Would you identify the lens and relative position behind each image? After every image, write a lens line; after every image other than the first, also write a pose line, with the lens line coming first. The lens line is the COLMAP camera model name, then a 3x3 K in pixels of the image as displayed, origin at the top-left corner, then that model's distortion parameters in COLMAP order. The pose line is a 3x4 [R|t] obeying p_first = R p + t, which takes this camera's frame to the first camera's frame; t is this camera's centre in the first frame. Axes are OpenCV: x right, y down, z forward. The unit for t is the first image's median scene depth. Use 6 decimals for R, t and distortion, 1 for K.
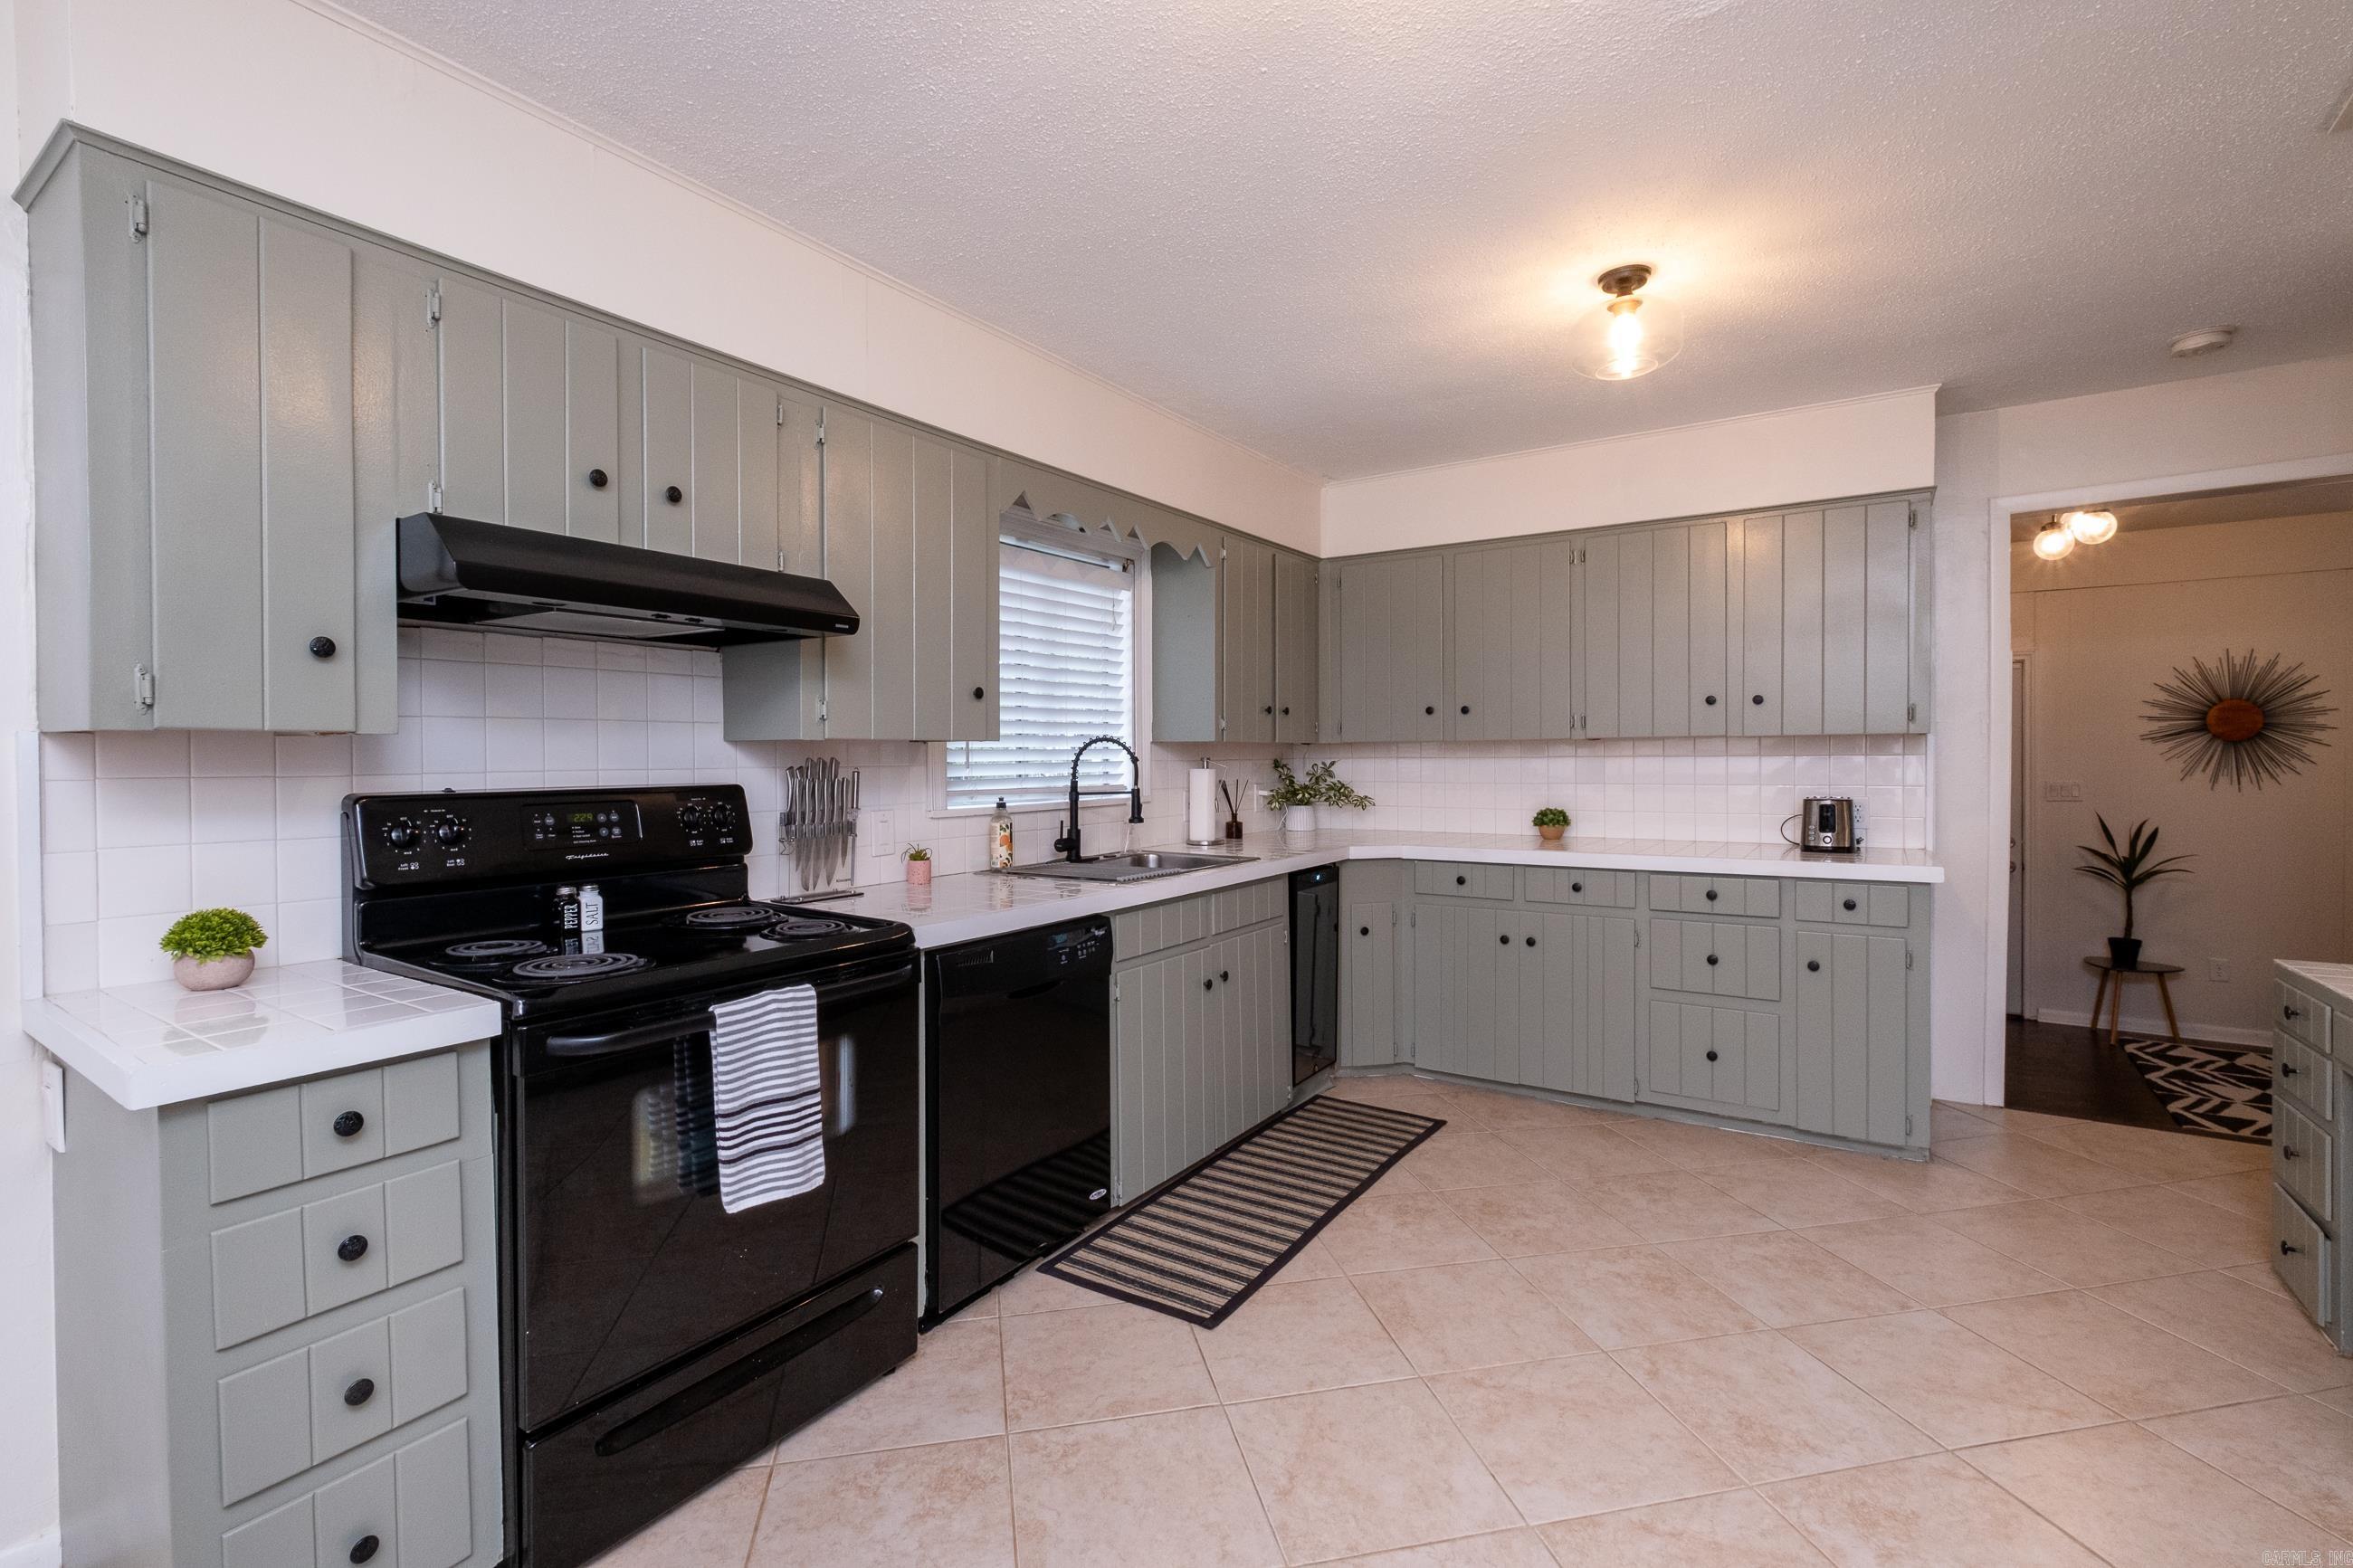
lens RADIAL K [[1048.0, 0, 1180.6], [0, 1048.0, 778.4], [0, 0, 1]] dist [-0.001009, 0.000039]
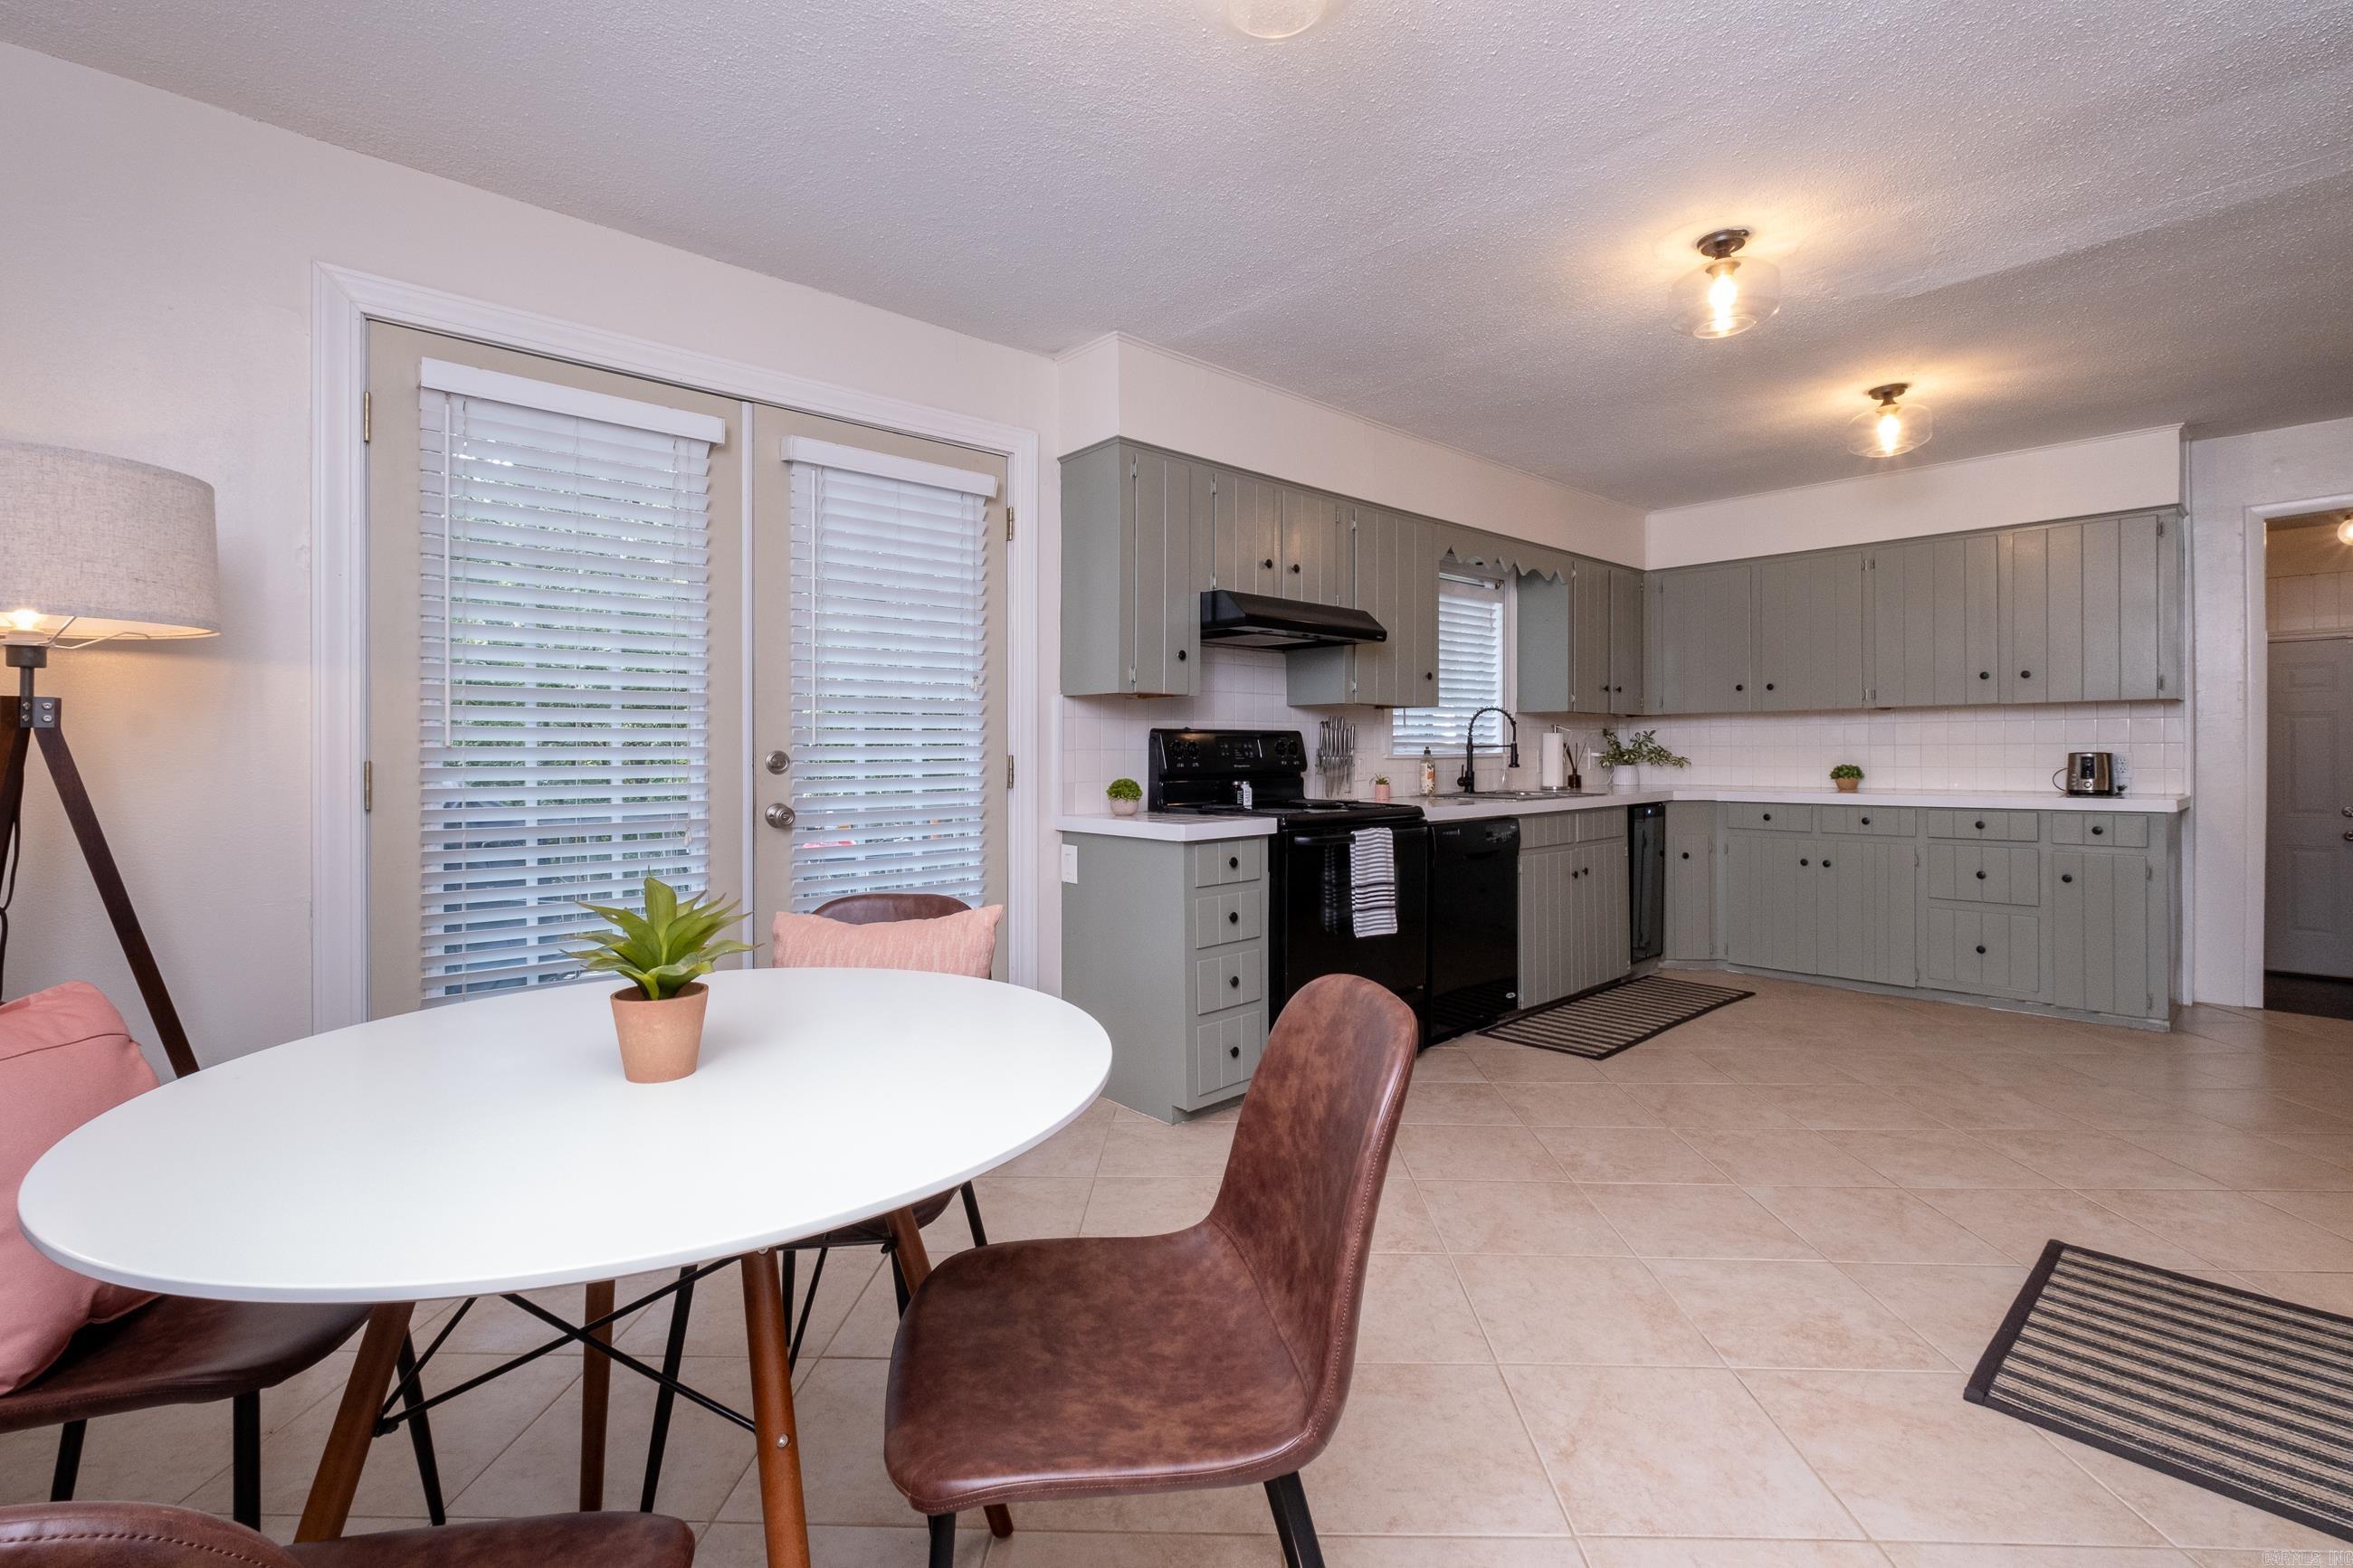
lens RADIAL K [[1056.8, 0, 1161.1], [0, 1056.8, 762.0], [0, 0, 1]] dist [-0.014091, 0.000506]
pose [[0.967021, 0.004533, -0.254657, -0.143659], [-0.007371, 0.999921, -0.010190, 0.054078], [0.254591, 0.011731, 0.966978, -0.512903]]
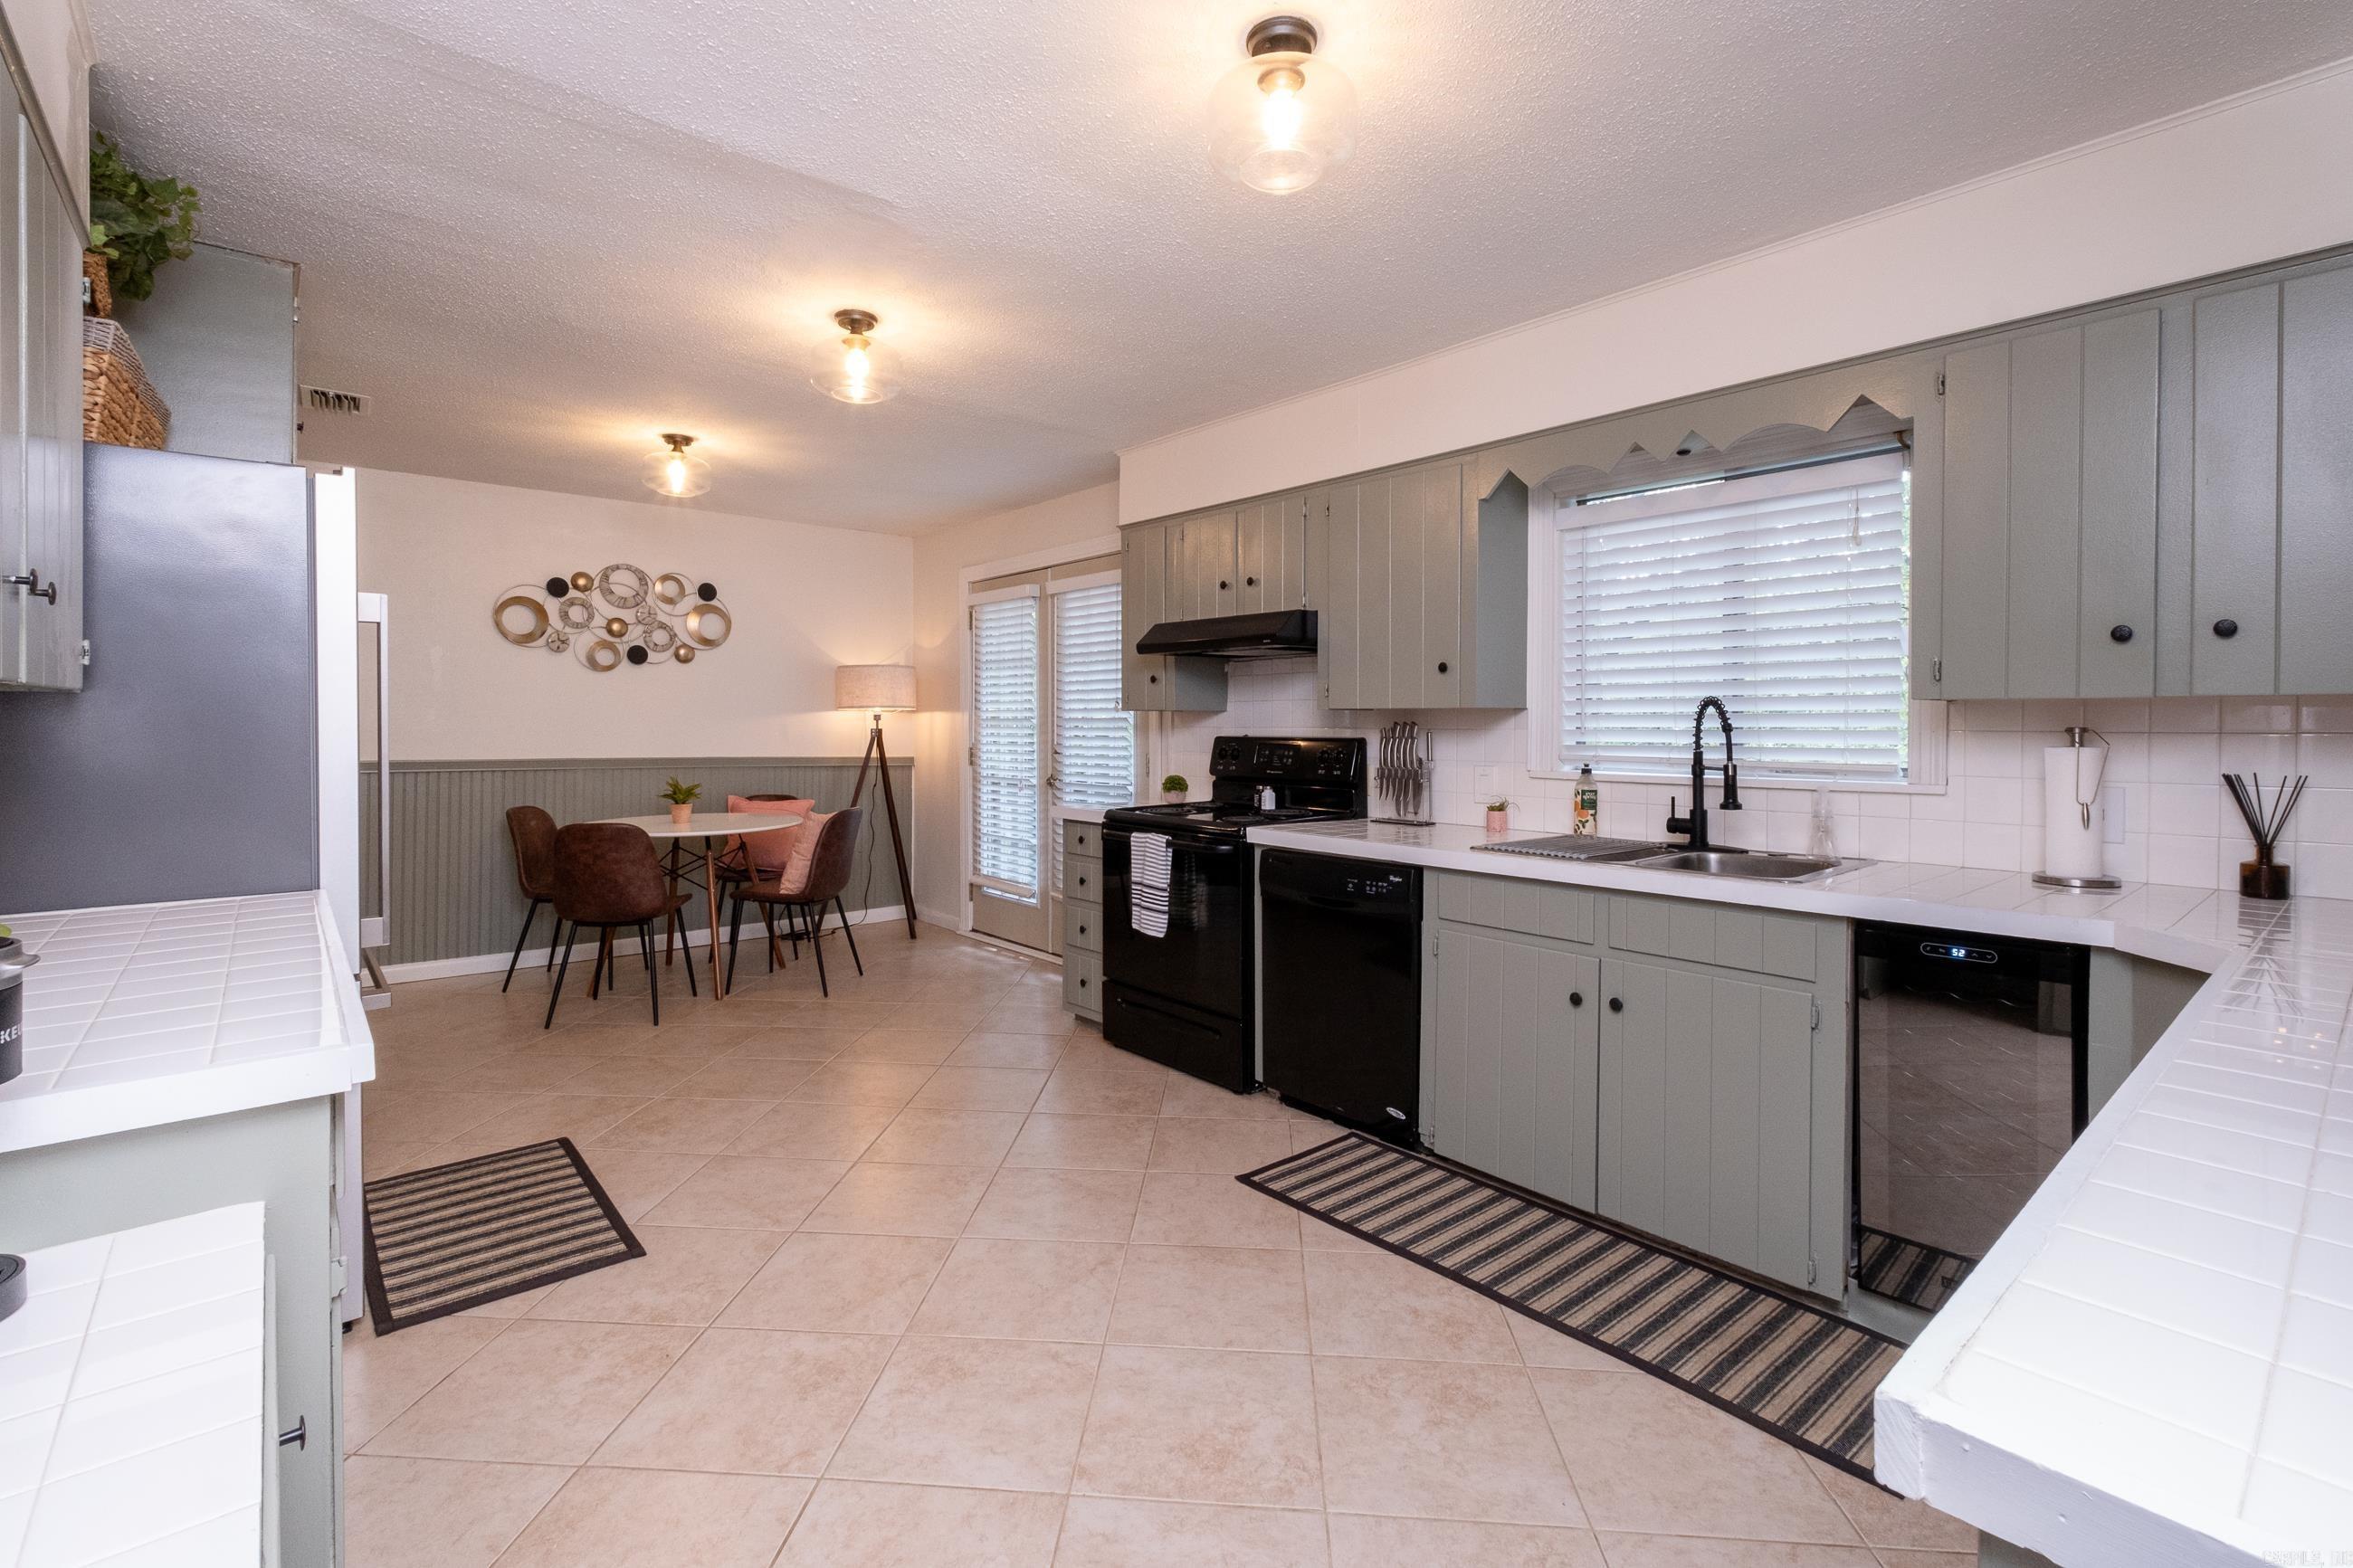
lens RADIAL K [[1047.5, 0, 1161.1], [0, 1047.5, 758.5], [0, 0, 1]] dist [-0.000148, -0.000080]
pose [[-0.284892, 0.039406, -0.957749, 0.820864], [-0.021500, 0.998641, 0.047484, -0.022881], [0.958319, 0.034119, -0.283657, 0.831598]]
